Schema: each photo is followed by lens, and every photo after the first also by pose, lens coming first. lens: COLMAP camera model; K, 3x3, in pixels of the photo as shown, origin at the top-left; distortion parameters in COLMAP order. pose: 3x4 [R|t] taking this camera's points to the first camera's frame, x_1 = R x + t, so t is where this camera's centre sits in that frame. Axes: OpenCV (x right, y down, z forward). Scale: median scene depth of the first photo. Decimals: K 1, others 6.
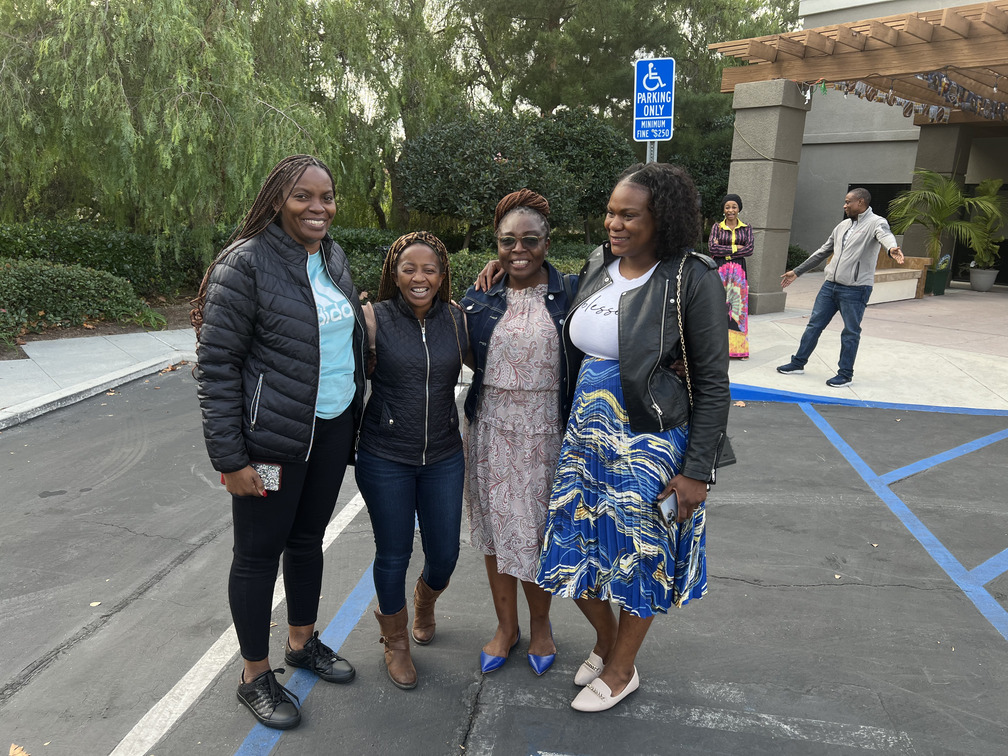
lens RADIAL K [[761.3, 0, 507.8], [0, 761.3, 377.5], [0, 0, 1]] dist [0.051011, -0.058002]
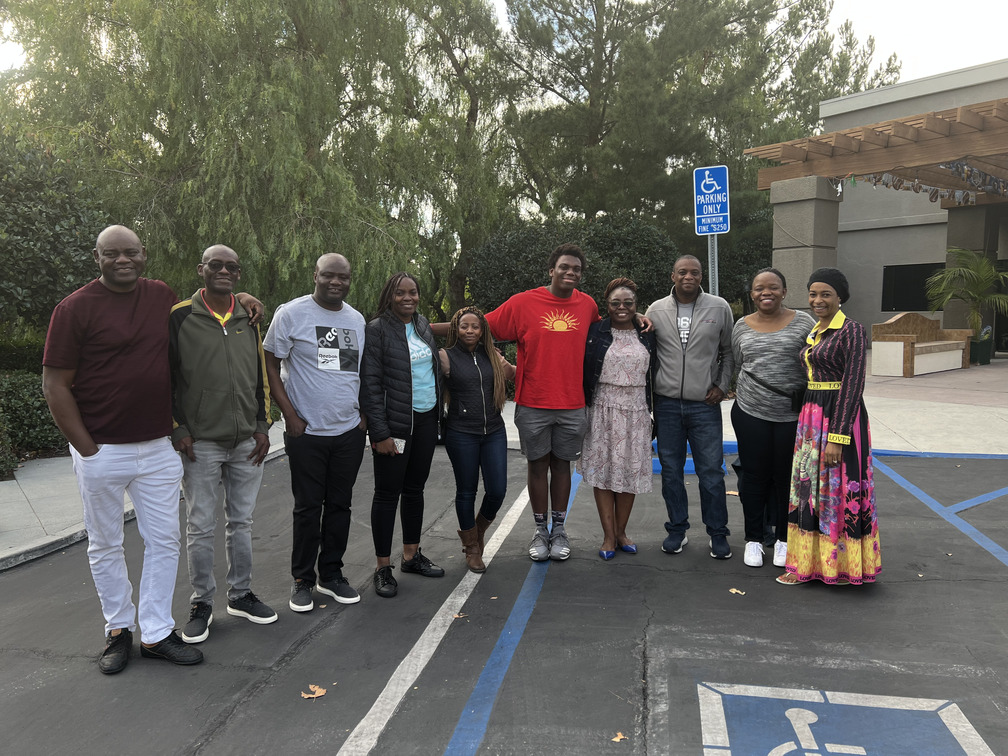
lens RADIAL K [[761.3, 0, 504.0], [0, 761.3, 378.0], [0, 0, 1]] dist [0.054033, -0.061059]
pose [[0.997630, -0.045601, -0.051531, -0.056674], [0.038499, 0.990597, -0.131283, 0.035909], [0.057033, 0.128988, 0.990005, -0.105050]]
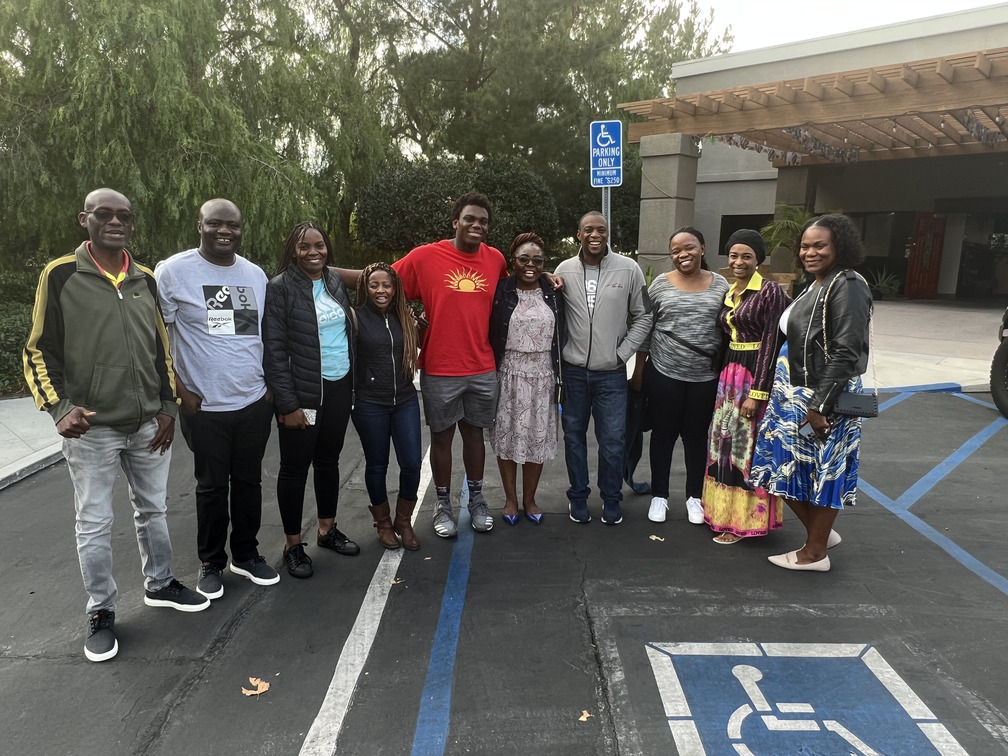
lens RADIAL K [[685.2, 0, 504.0], [0, 685.2, 378.0], [0, 0, 1]] dist [-0.002451, -0.000784]
pose [[0.991053, -0.055195, 0.121519, -0.091766], [0.057825, 0.998160, -0.018219, 0.007418], [-0.120290, 0.025082, 0.992422, -0.049956]]
